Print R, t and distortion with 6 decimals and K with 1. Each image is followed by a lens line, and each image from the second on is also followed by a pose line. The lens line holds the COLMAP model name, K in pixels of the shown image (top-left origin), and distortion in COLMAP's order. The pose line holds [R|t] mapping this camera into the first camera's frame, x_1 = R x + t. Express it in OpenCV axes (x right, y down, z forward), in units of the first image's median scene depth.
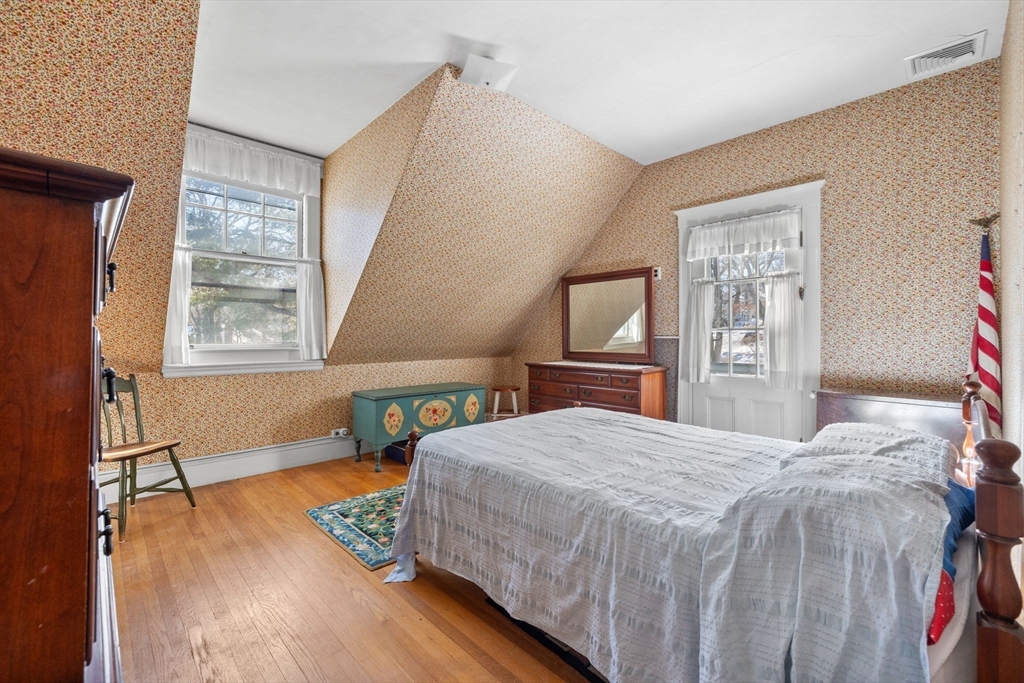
lens RADIAL K [[396.9, 0, 508.1], [0, 396.9, 339.0], [0, 0, 1]] dist [-0.003385, -0.000118]
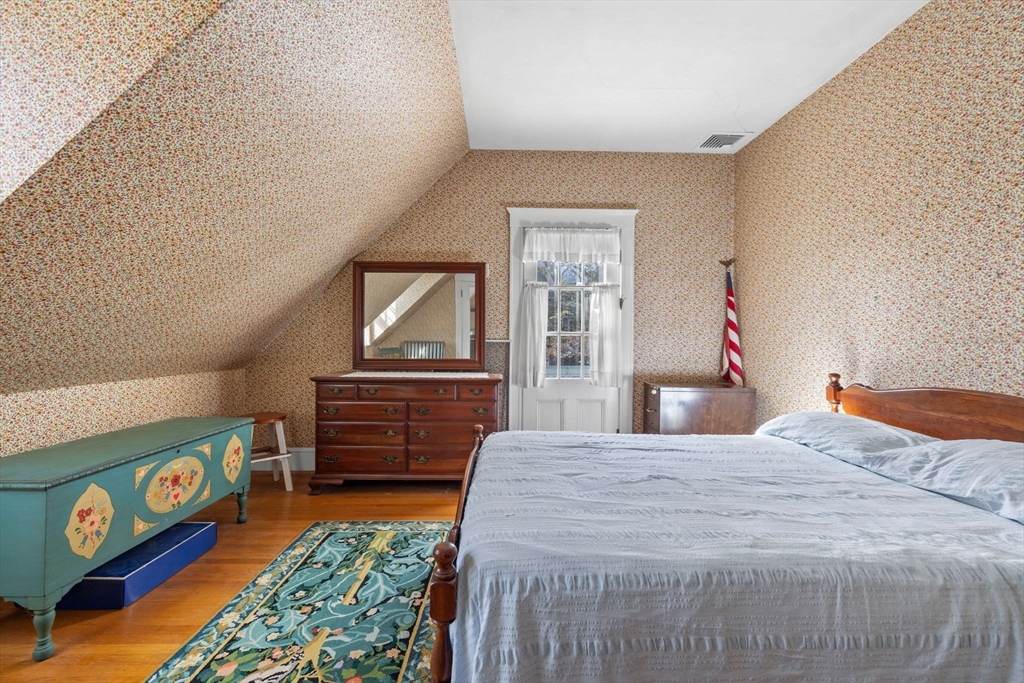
lens RADIAL K [[409.8, 0, 515.8], [0, 409.8, 338.8], [0, 0, 1]] dist [-0.000721, -0.000633]
pose [[0.701318, 0.008658, 0.712796, -0.277585], [-0.002104, 0.999947, -0.010076, 0.000119], [-0.712845, 0.005566, 0.701299, 0.325845]]
